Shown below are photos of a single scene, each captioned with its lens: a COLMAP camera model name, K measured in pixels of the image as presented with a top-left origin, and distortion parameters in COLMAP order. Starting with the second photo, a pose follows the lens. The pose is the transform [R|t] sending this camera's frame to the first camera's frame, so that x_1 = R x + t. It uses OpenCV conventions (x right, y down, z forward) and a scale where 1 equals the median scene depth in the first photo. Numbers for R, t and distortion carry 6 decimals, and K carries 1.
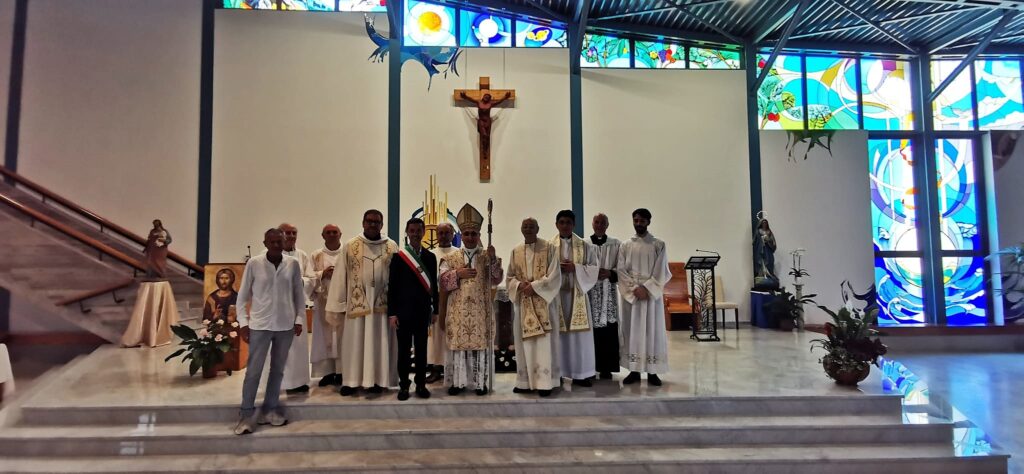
lens RADIAL K [[485.1, 0, 512.0], [0, 485.1, 237.0], [0, 0, 1]] dist [0.001766, 0.000492]
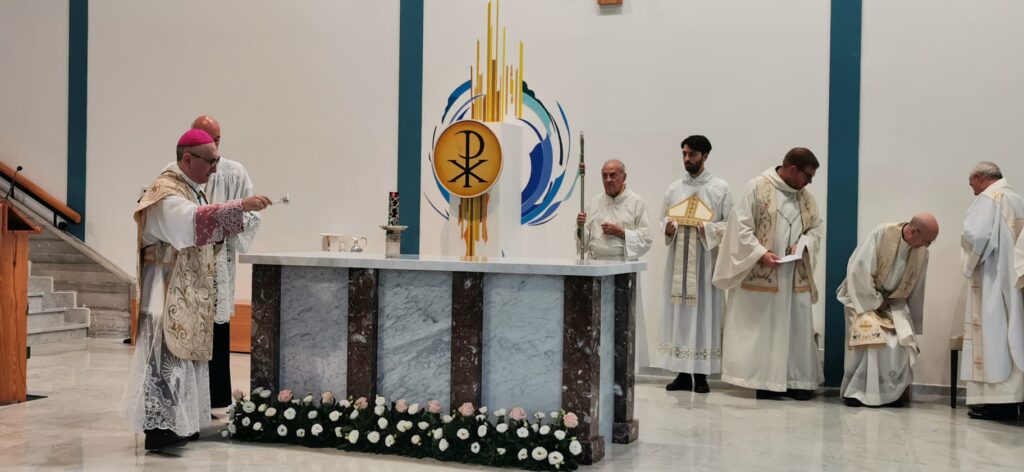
lens RADIAL K [[1201.0, 0, 512.0], [0, 1201.0, 236.0], [0, 0, 1]] dist [0.000072, 0.003023]
pose [[0.908531, 0.027368, -0.416920, 0.304931], [0.001063, 0.997698, 0.067809, 0.004045], [0.417816, -0.062050, 0.906410, 0.050975]]
